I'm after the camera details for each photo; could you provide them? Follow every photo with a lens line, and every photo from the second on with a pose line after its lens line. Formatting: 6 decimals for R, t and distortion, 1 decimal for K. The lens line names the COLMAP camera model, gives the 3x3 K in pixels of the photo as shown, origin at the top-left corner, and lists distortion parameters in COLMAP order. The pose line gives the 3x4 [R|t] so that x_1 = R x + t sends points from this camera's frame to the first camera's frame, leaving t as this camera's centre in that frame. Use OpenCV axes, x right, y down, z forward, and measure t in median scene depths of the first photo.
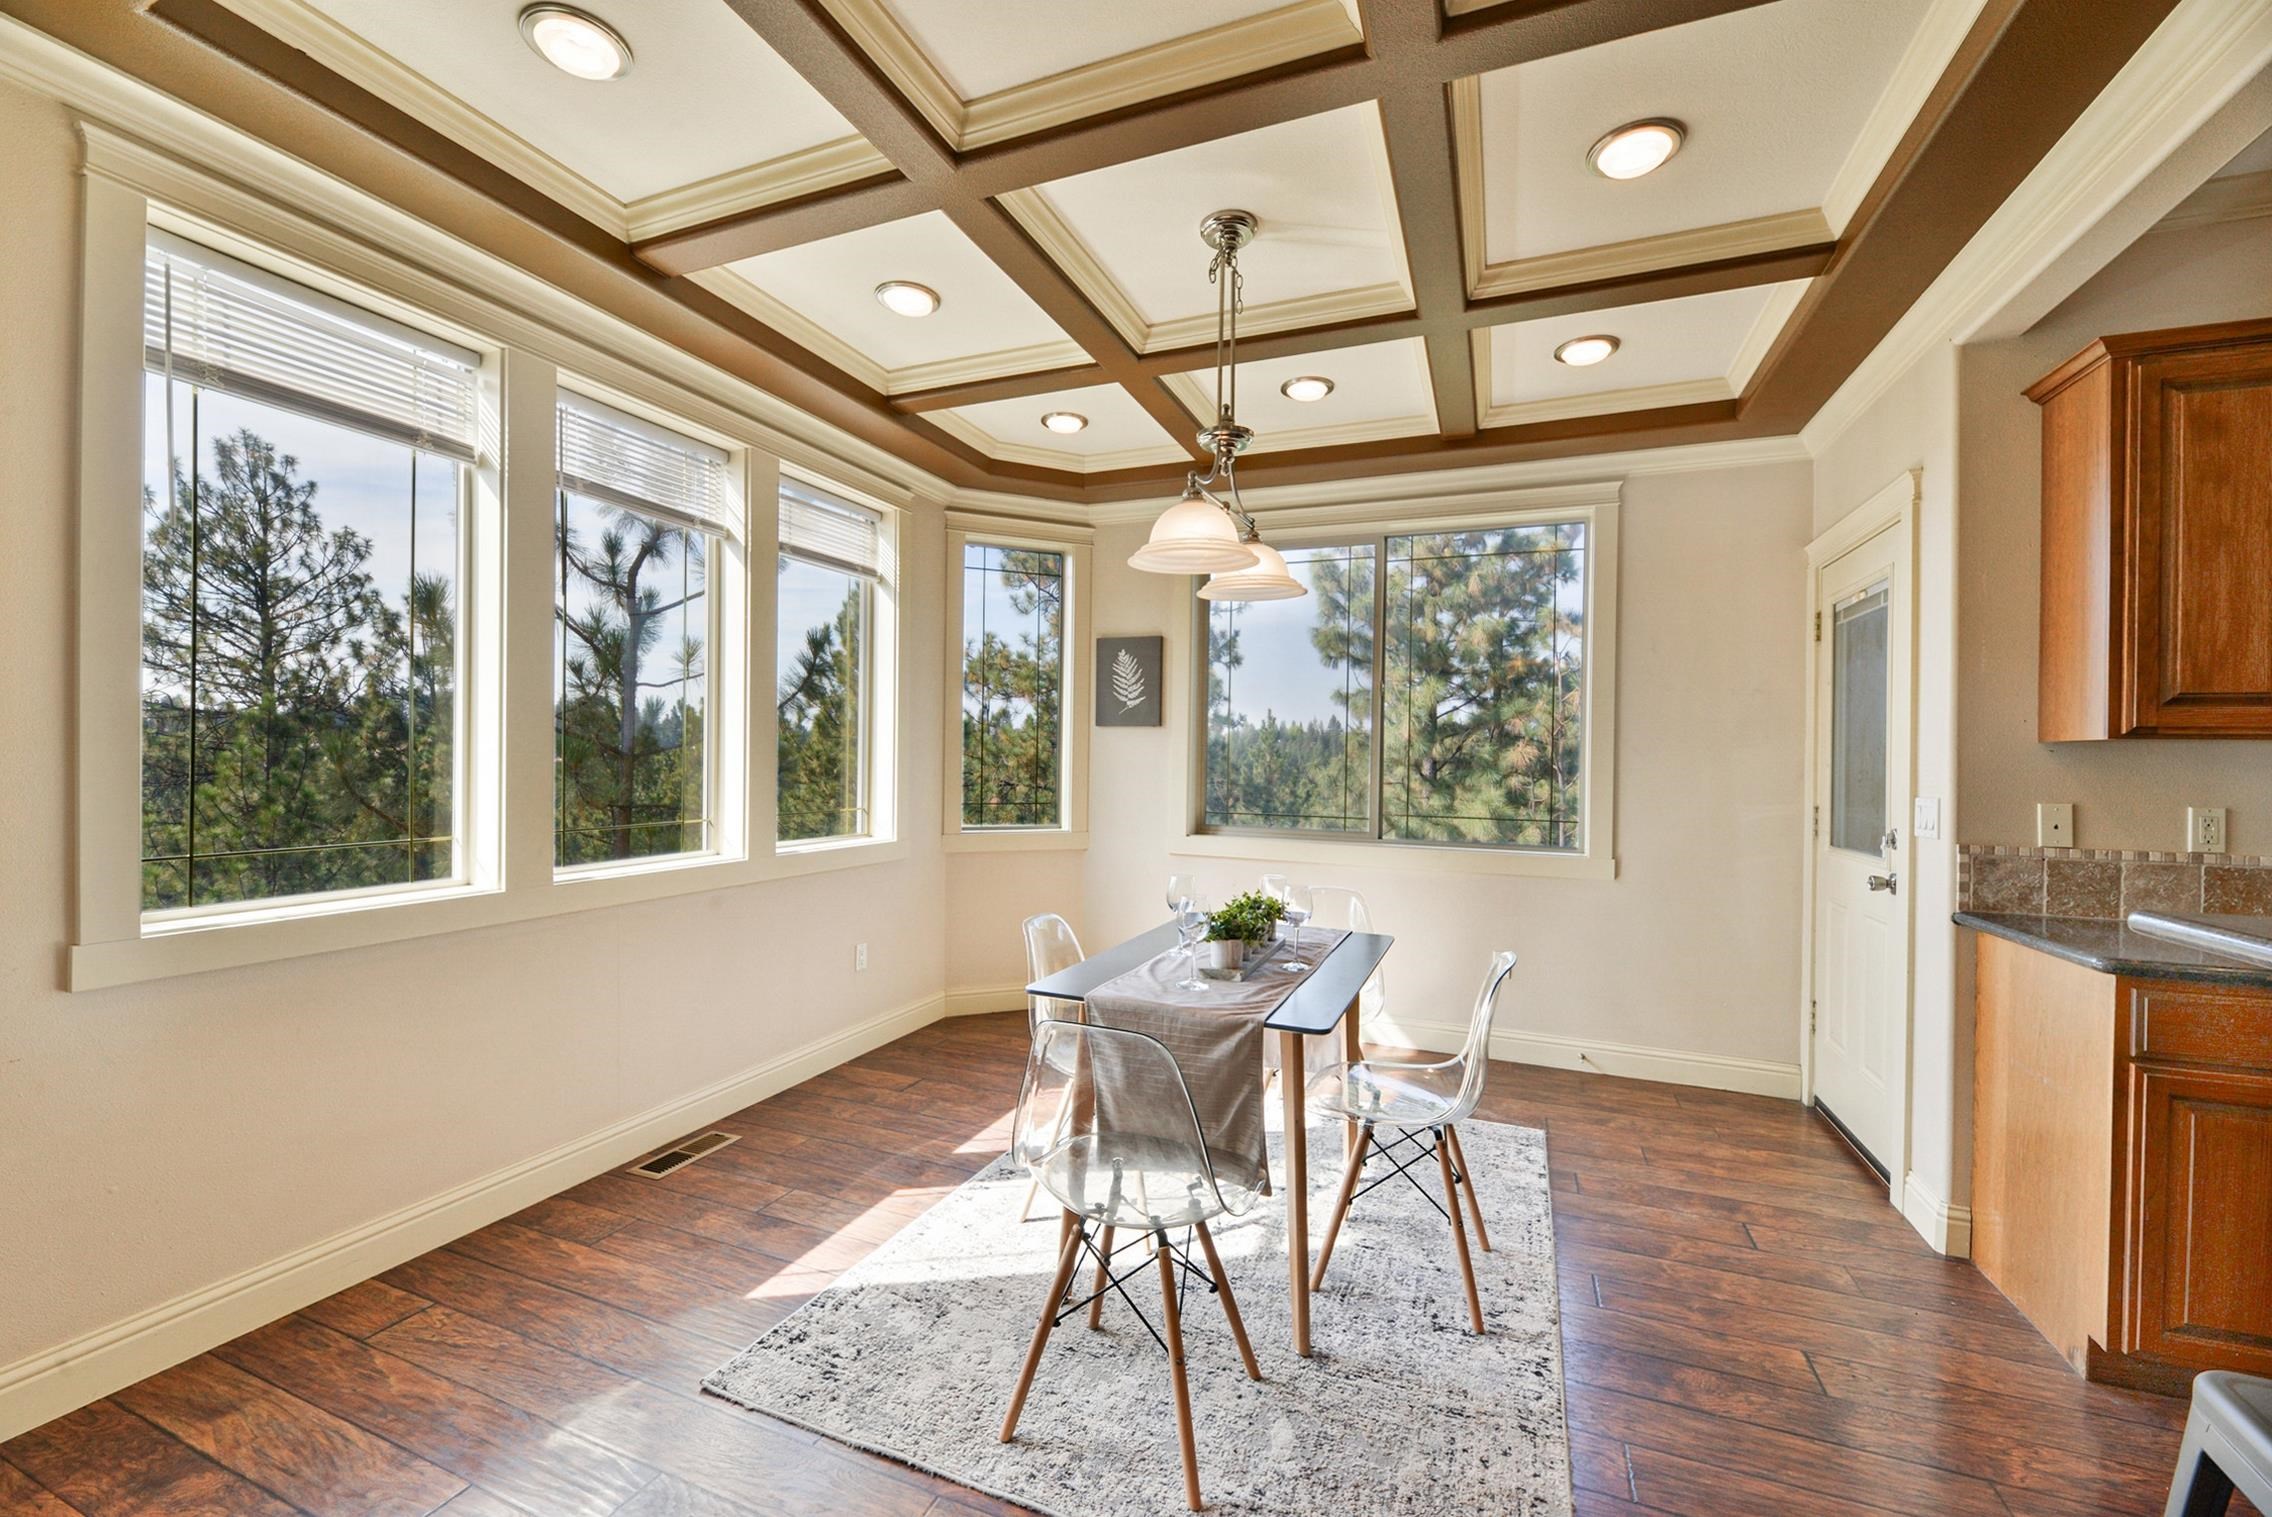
lens RADIAL K [[908.8, 0, 1123.0], [0, 908.8, 760.4], [0, 0, 1]] dist [-0.006259, -0.002404]
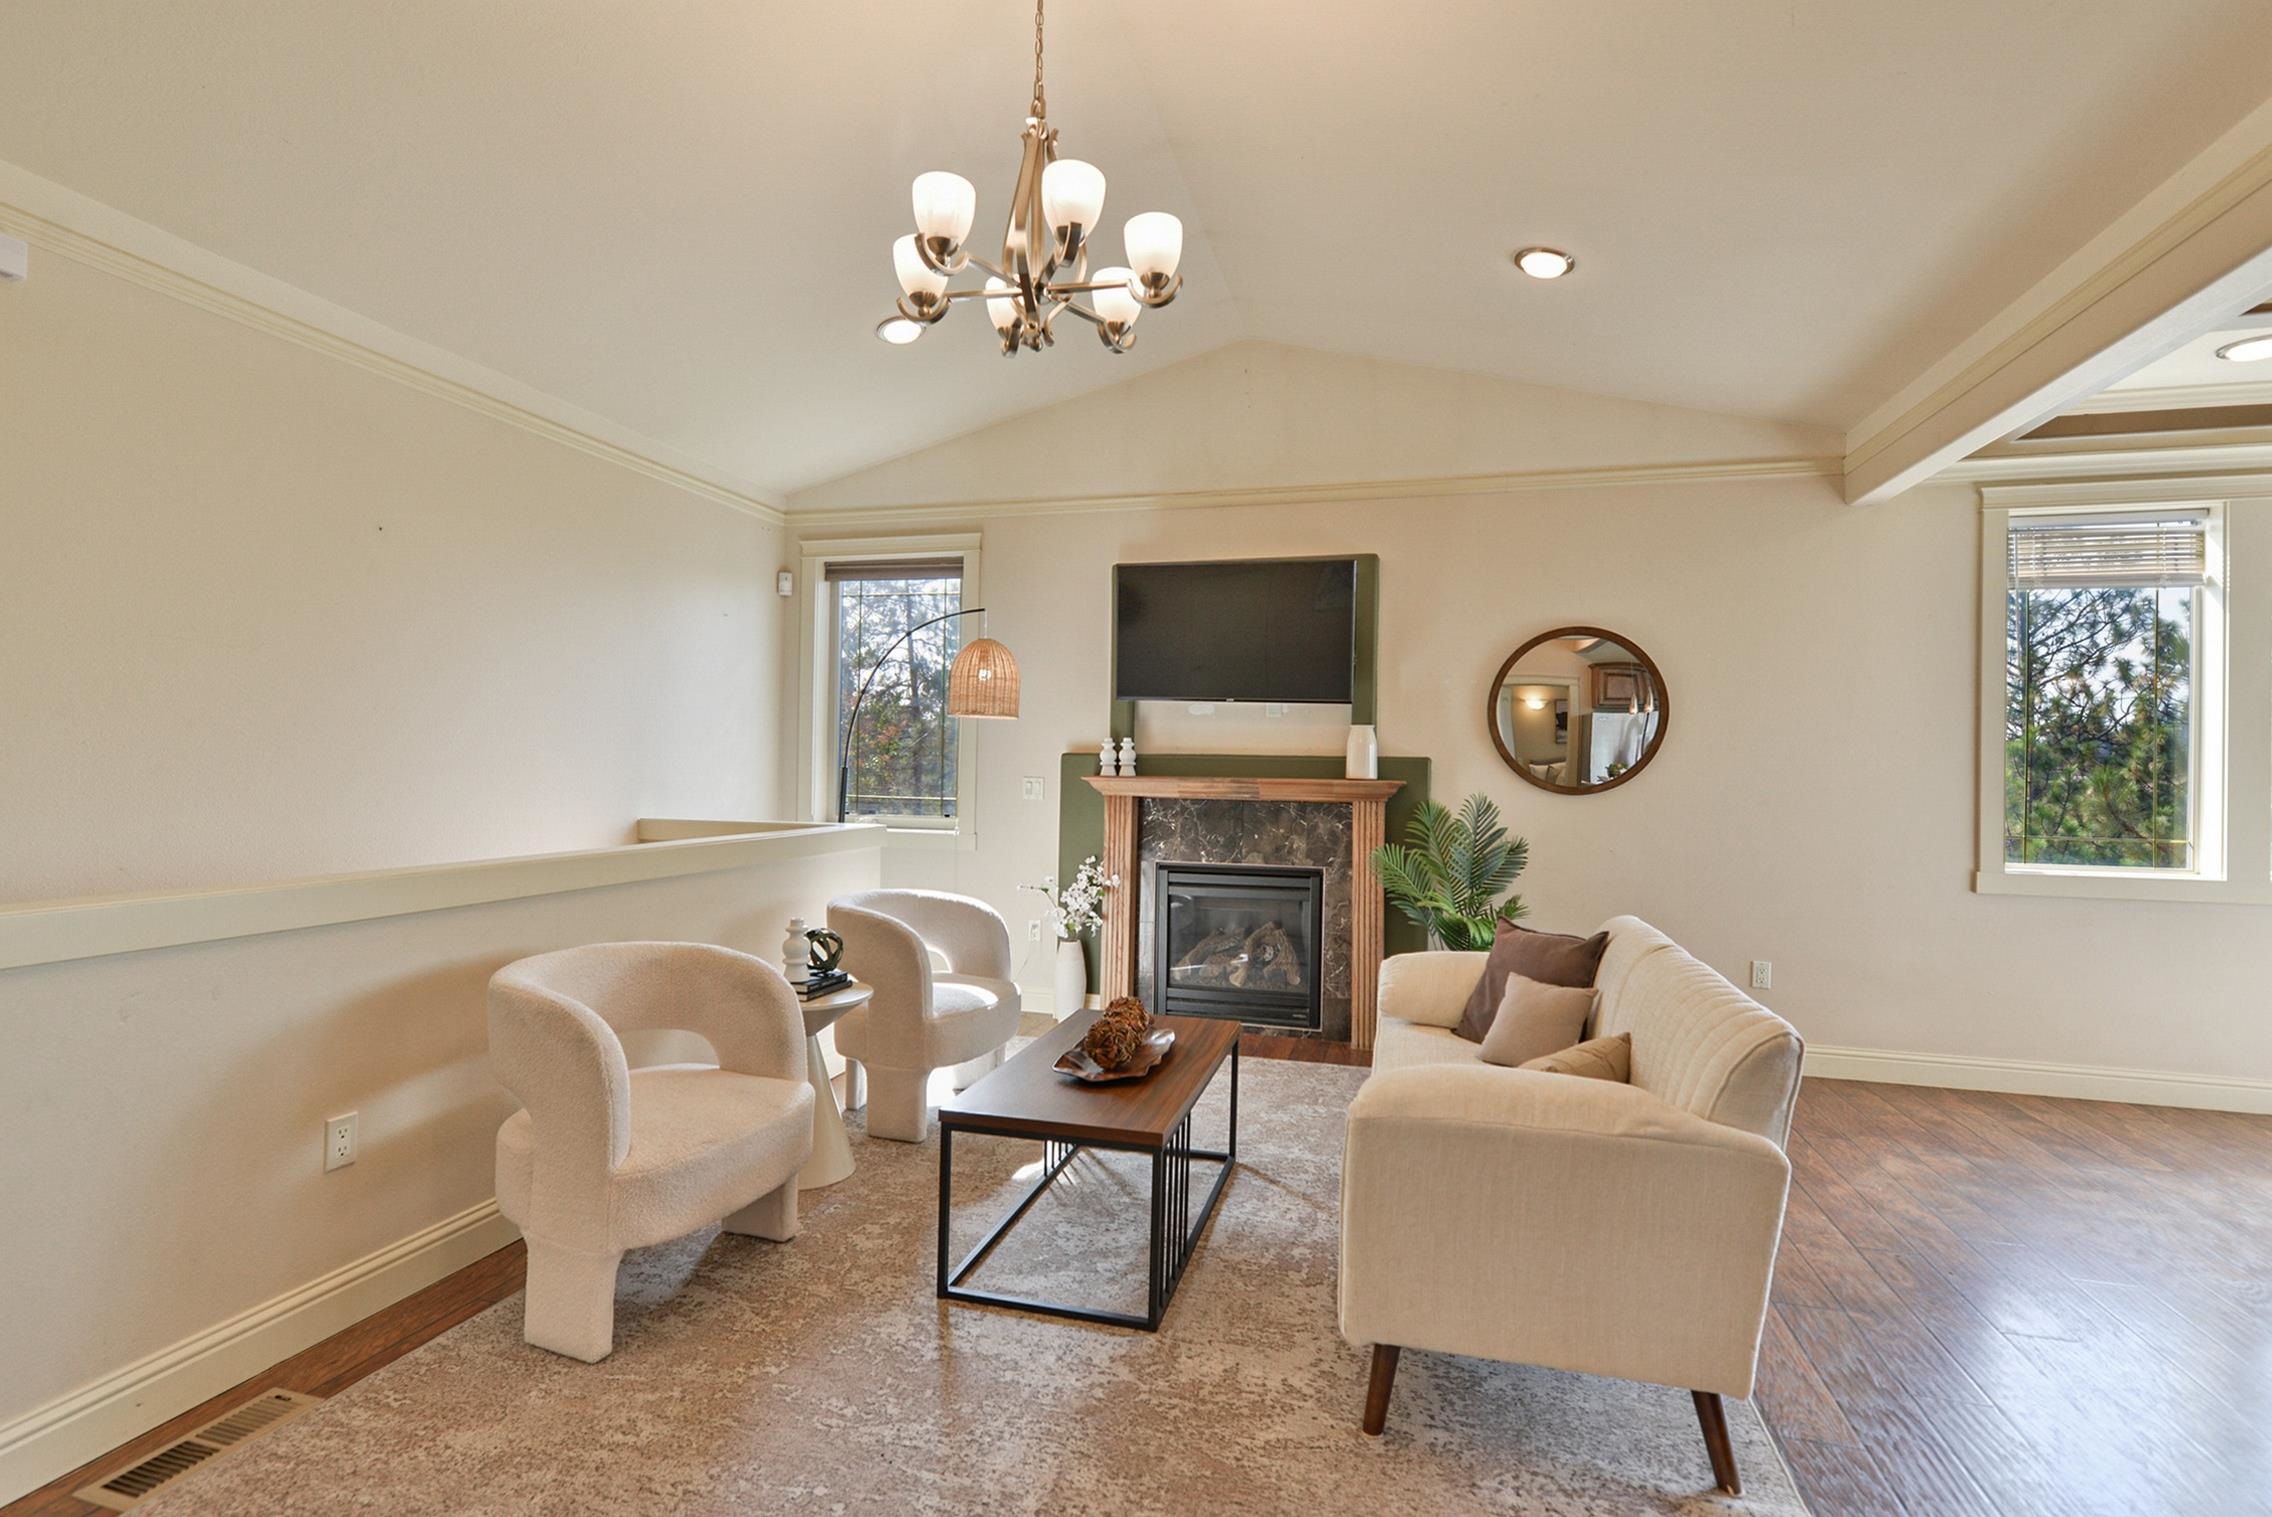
lens RADIAL K [[1076.5, 0, 1142.5], [0, 1076.5, 763.4], [0, 0, 1]] dist [-0.001619, 0.000268]
pose [[0.126755, -0.011384, -0.991869, 0.932712], [-0.018874, 0.999725, -0.013886, 0.019508], [0.991755, 0.020481, 0.126505, -1.083943]]
